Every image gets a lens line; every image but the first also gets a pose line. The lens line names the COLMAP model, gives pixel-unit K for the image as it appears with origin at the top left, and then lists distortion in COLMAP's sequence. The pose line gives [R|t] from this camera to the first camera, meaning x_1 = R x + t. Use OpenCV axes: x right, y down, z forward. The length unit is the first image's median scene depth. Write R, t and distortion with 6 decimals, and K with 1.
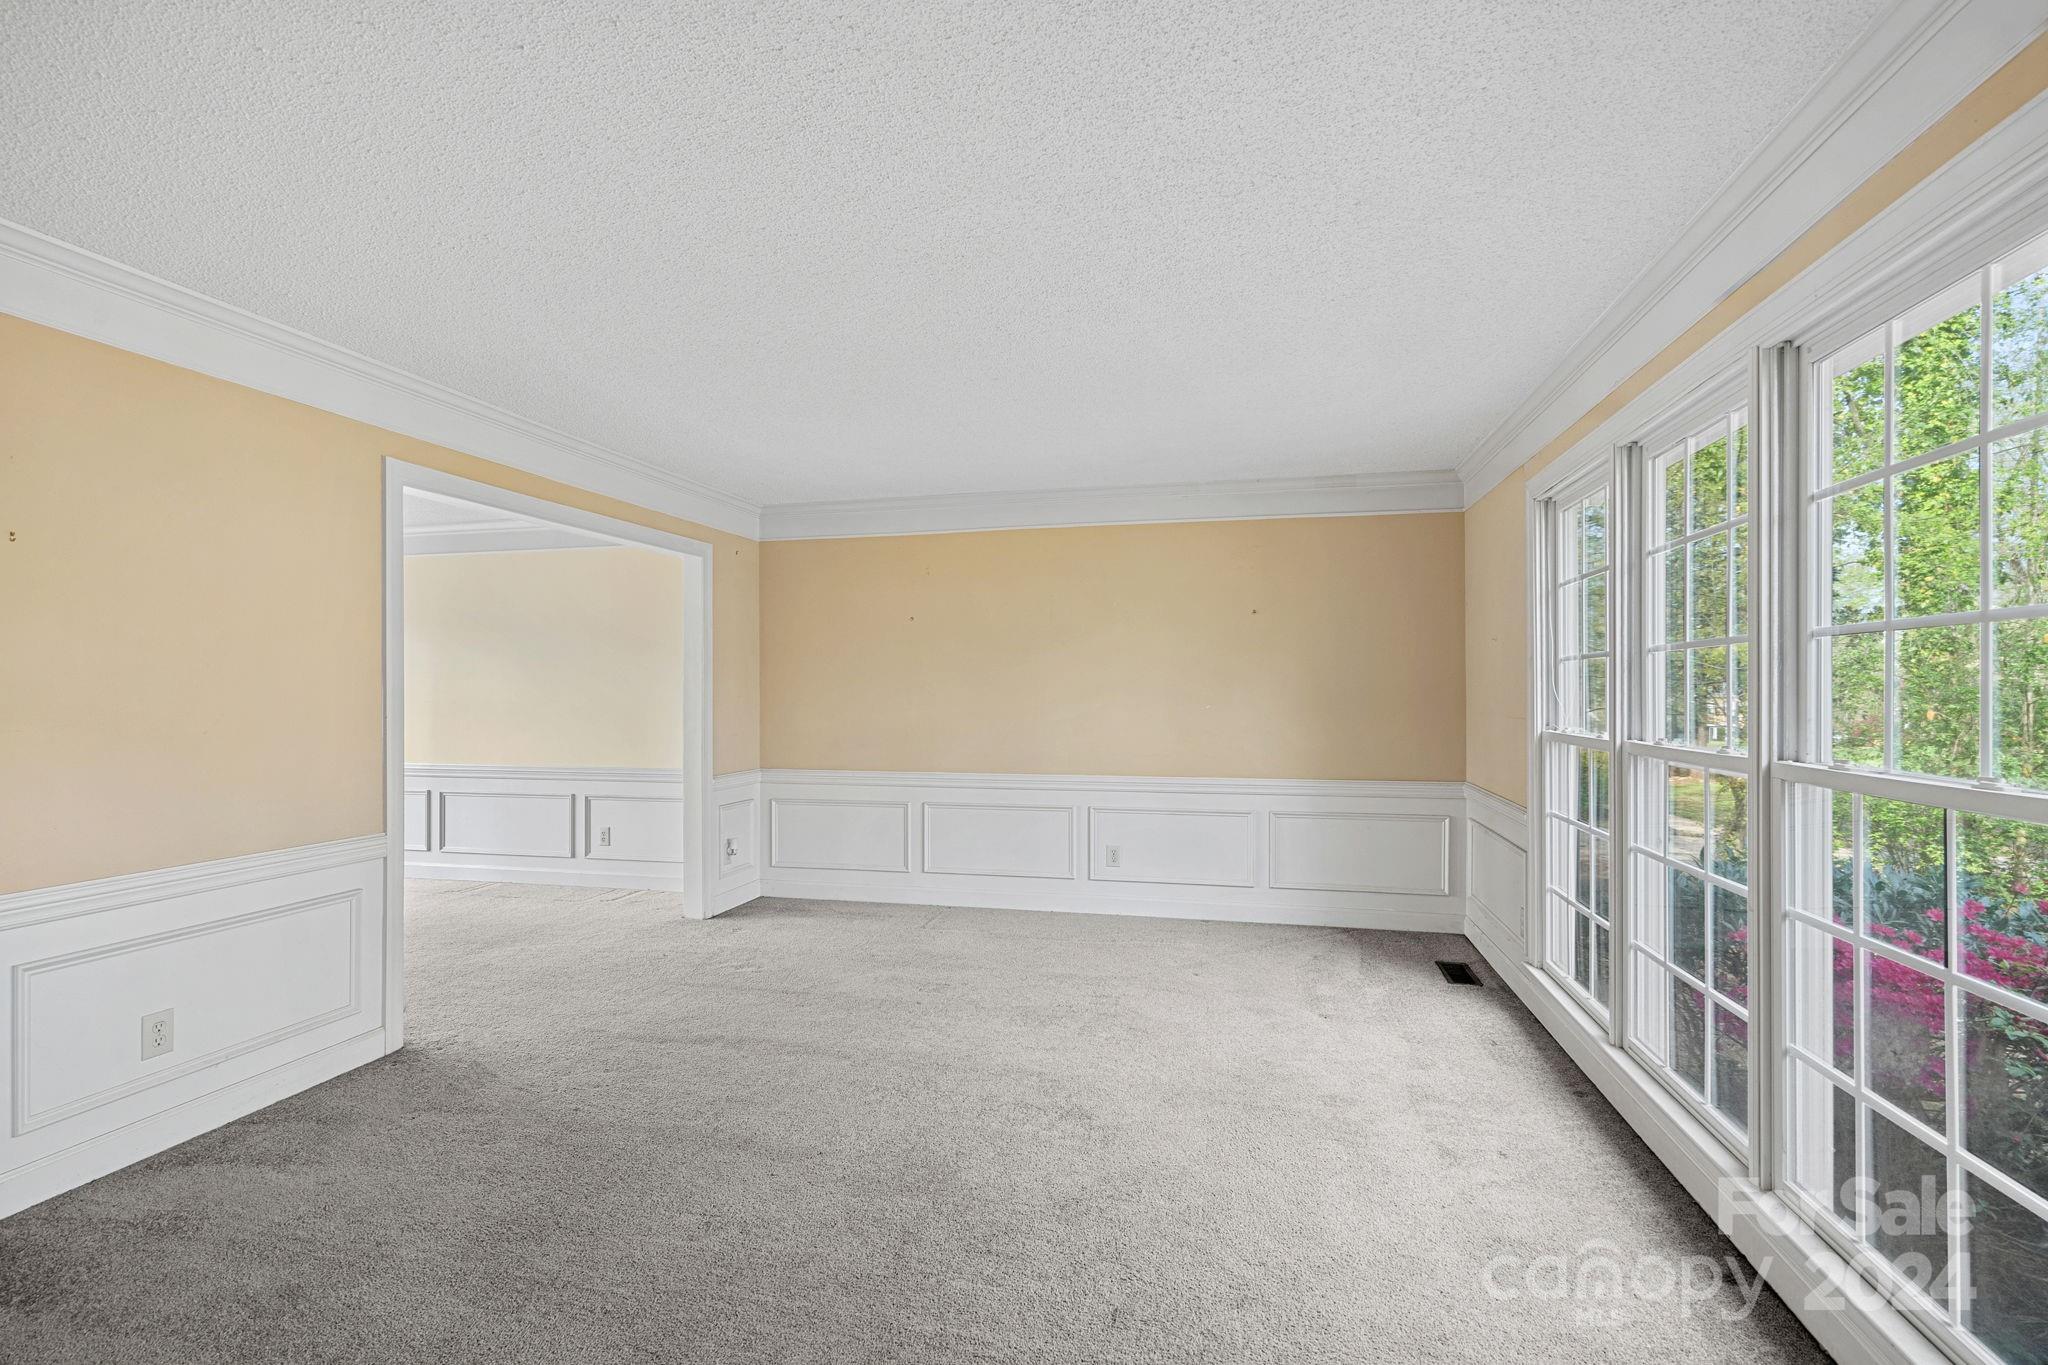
lens RADIAL K [[954.1, 0, 1036.5], [0, 954.1, 679.8], [0, 0, 1]] dist [-0.002171, -0.000596]
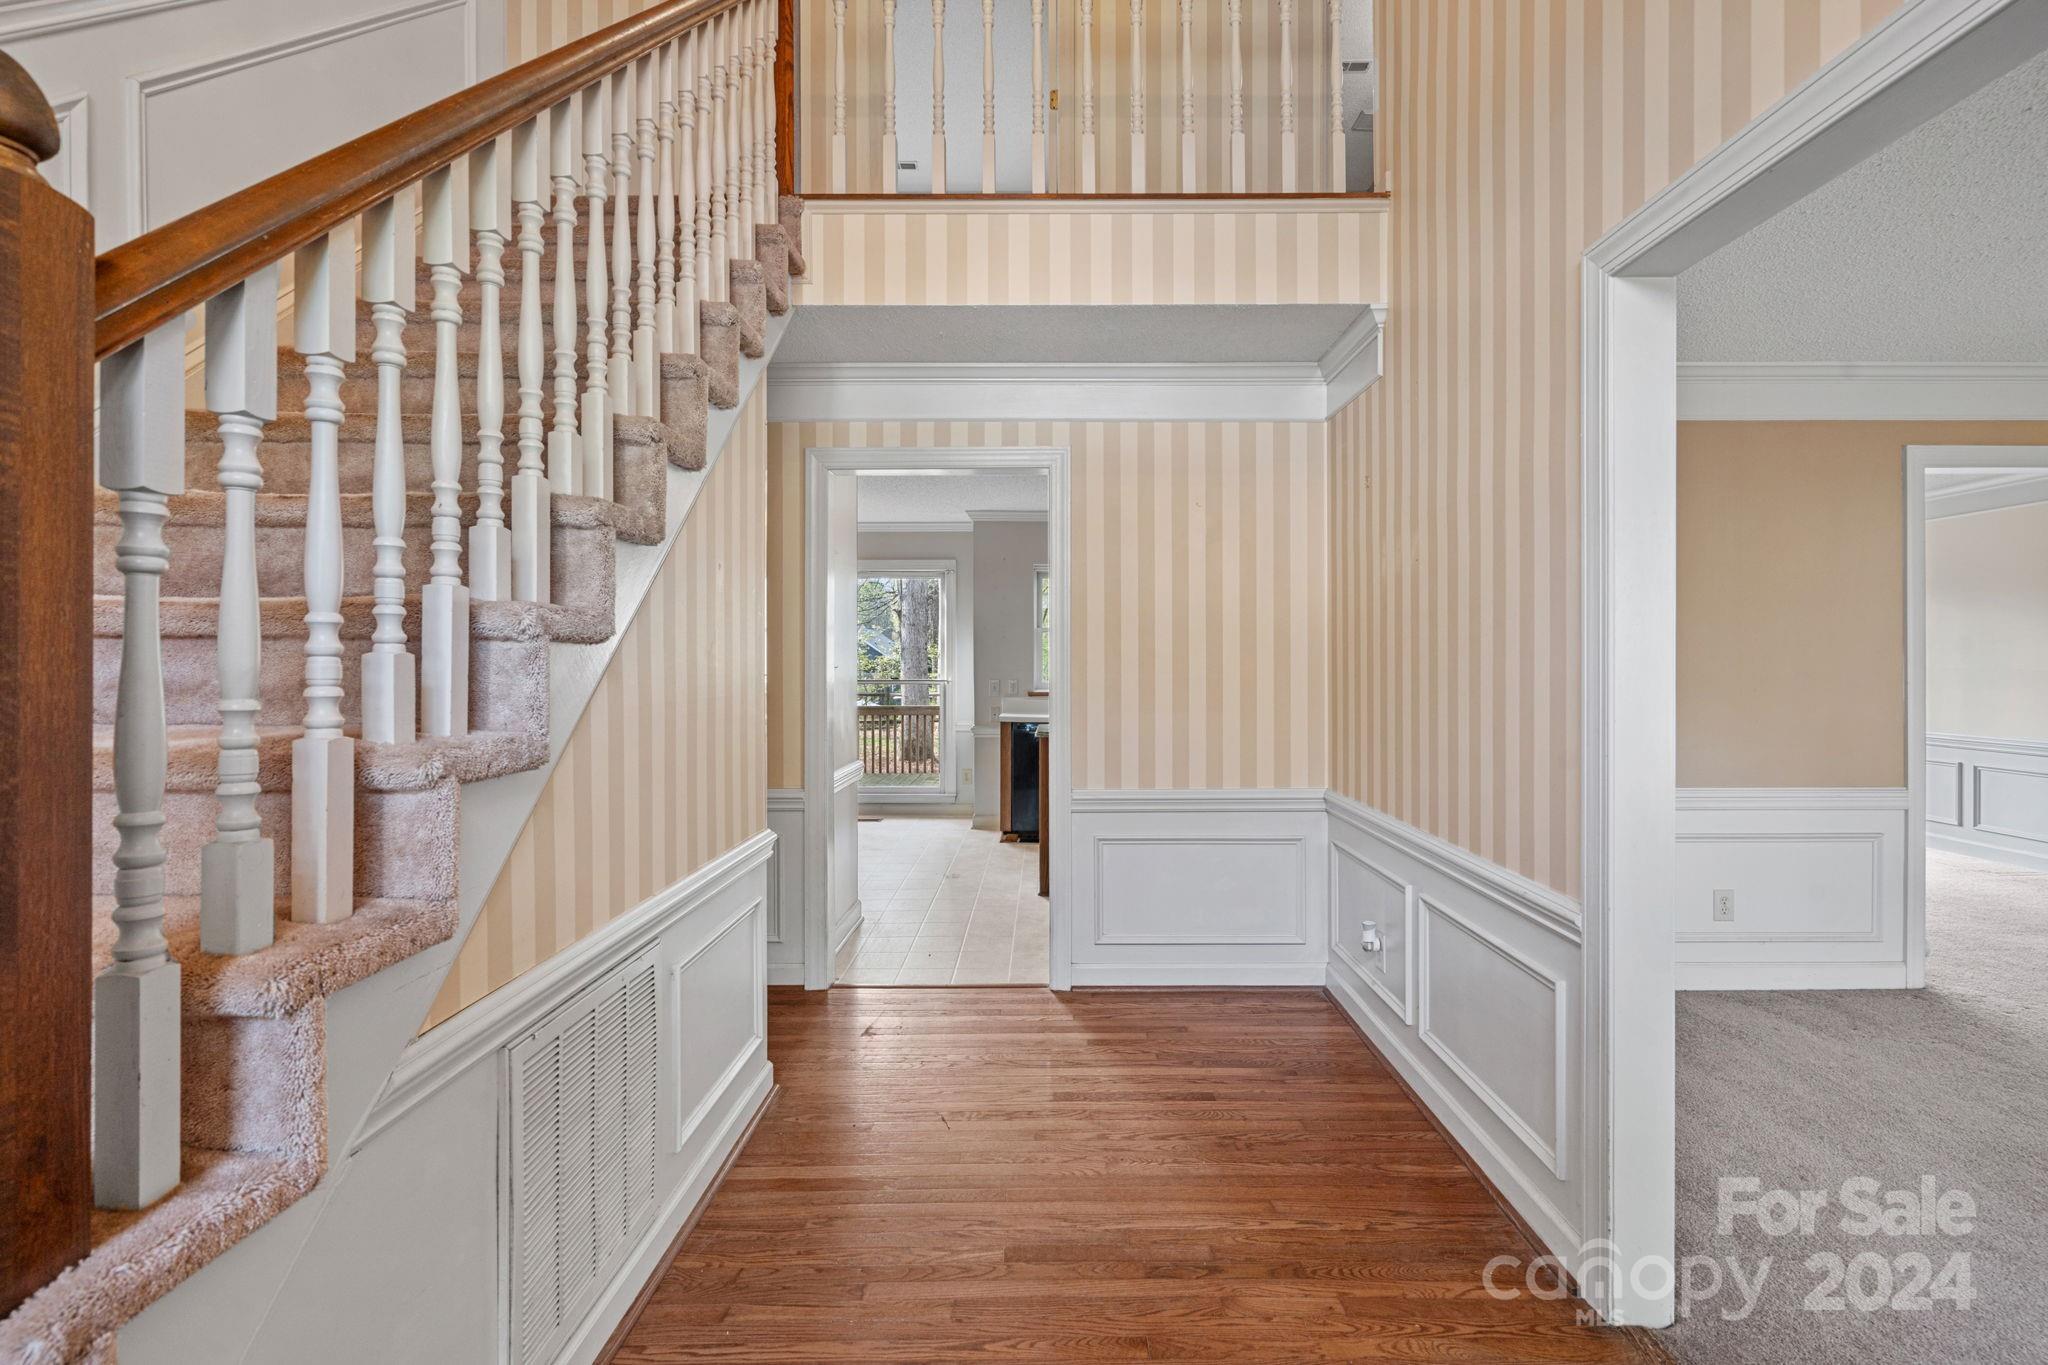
lens RADIAL K [[954.1, 0, 1036.5], [0, 954.1, 679.8], [0, 0, 1]] dist [-0.002171, -0.000596]
pose [[0.225820, 0.014394, -0.974063, 0.164302], [0.018724, 0.999642, 0.019113, -0.004260], [0.973989, -0.022555, 0.225470, -0.231473]]
